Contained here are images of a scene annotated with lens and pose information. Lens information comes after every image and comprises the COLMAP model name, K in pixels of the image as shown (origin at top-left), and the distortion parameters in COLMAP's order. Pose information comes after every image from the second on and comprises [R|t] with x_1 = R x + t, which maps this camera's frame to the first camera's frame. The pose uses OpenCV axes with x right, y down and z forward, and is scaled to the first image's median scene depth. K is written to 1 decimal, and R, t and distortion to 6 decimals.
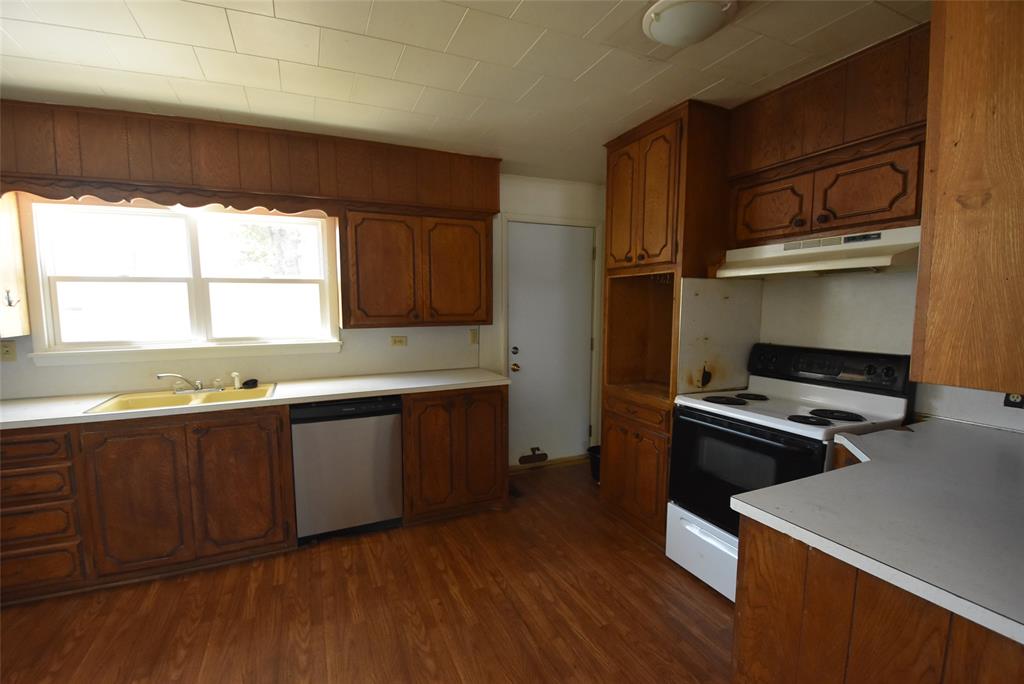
lens RADIAL K [[456.6, 0, 501.1], [0, 456.6, 358.3], [0, 0, 1]] dist [-0.006040, -0.008730]
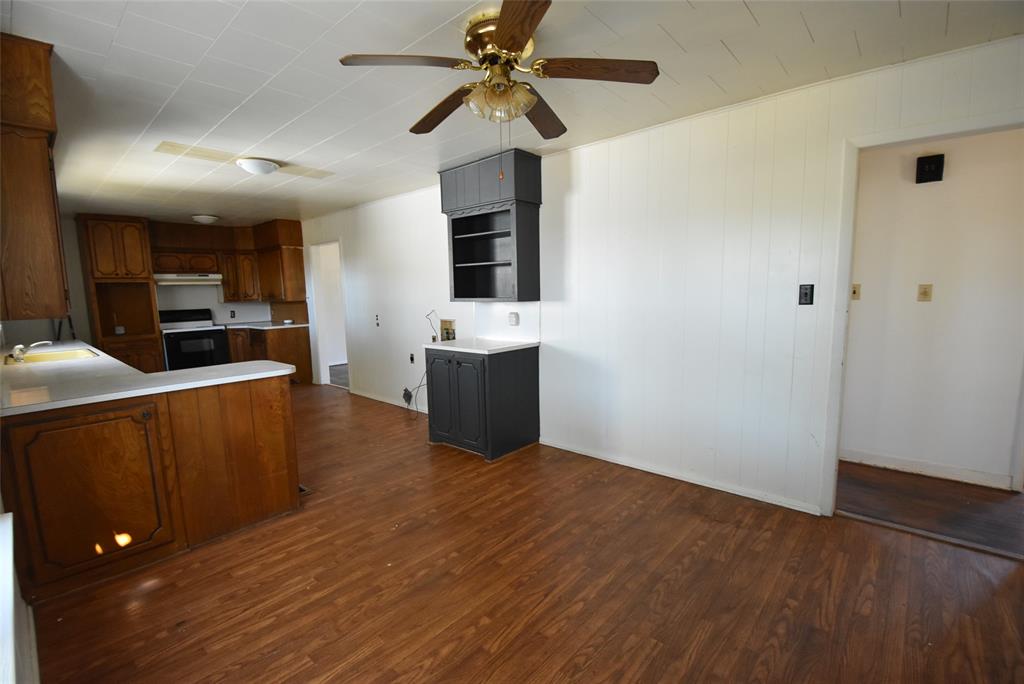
lens RADIAL K [[456.6, 0, 512.5], [0, 456.6, 346.1], [0, 0, 1]] dist [-0.006040, -0.008730]
pose [[-0.434986, -0.099129, 0.894964, -3.116372], [0.120299, 0.978613, 0.166865, -0.022086], [-0.892365, 0.180247, -0.413758, 0.352453]]
